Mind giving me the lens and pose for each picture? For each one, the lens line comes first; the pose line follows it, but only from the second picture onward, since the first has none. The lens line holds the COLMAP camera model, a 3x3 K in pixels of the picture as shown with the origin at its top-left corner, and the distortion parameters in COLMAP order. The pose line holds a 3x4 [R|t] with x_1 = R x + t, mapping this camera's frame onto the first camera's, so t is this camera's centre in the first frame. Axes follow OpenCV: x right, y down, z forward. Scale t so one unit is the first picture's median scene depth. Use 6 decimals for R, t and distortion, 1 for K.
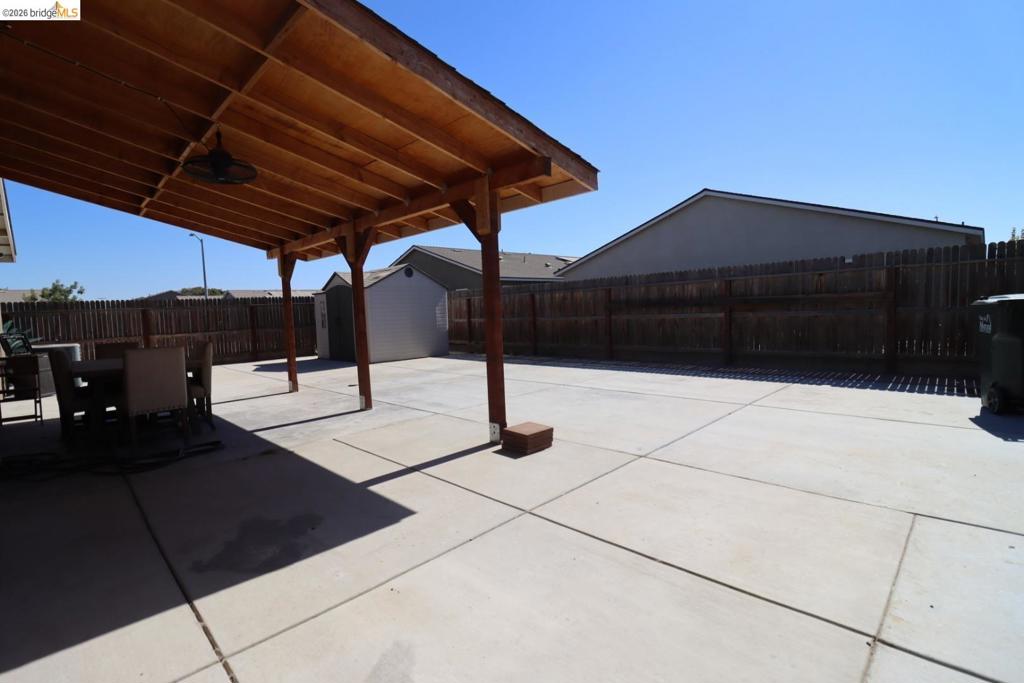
lens RADIAL K [[469.3, 0, 512.0], [0, 469.3, 341.5], [0, 0, 1]] dist [0.000200, 0.000001]
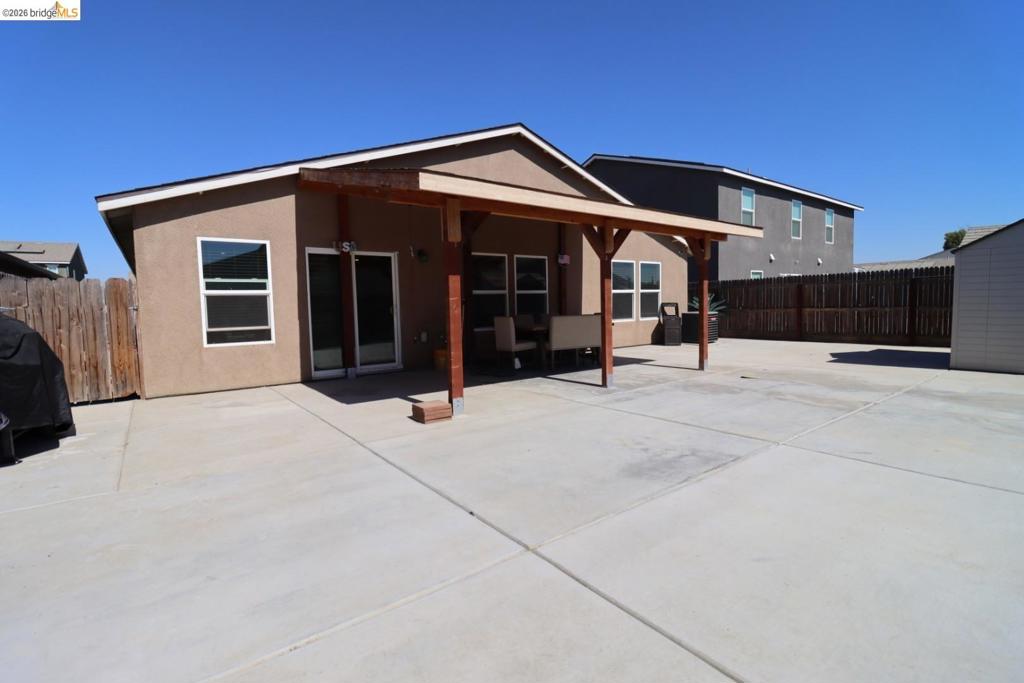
lens RADIAL K [[469.3, 0, 512.0], [0, 469.3, 341.5], [0, 0, 1]] dist [0.000200, 0.000001]
pose [[-0.116827, 0.124598, -0.985305, 0.393870], [-0.036535, 0.990888, 0.129636, -0.050926], [0.992480, 0.051143, -0.111211, 0.418040]]
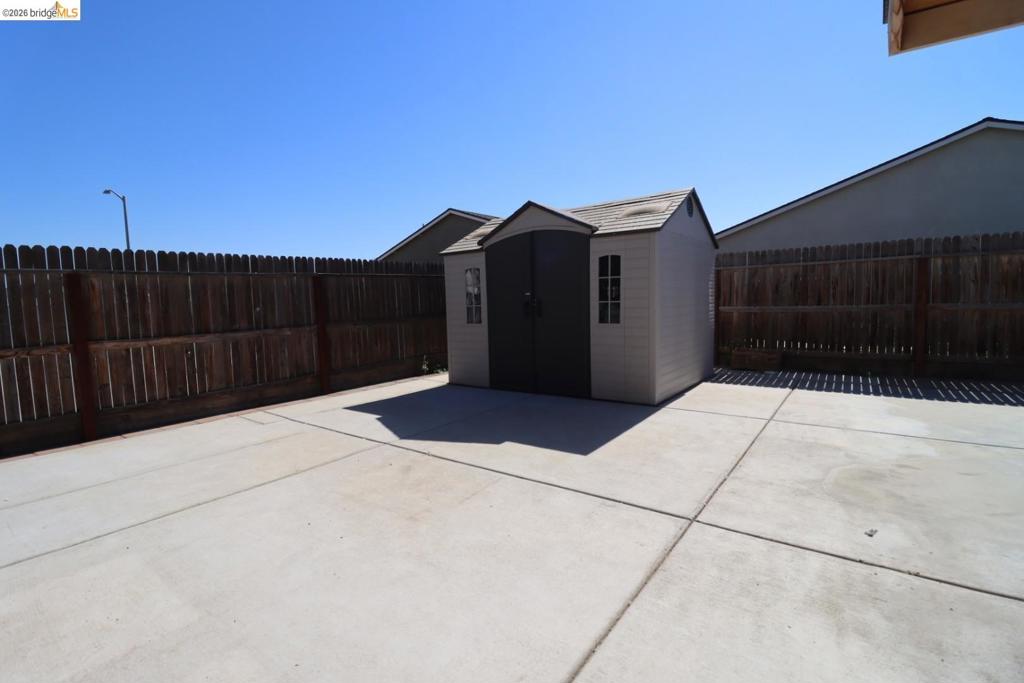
lens RADIAL K [[478.8, 0, 512.0], [0, 478.8, 341.5], [0, 0, 1]] dist [-0.004014, -0.000875]
pose [[0.988927, -0.003907, 0.148349, -0.467592], [0.002590, 0.999955, 0.009073, -0.015674], [-0.148377, -0.008588, 0.988894, 0.541706]]
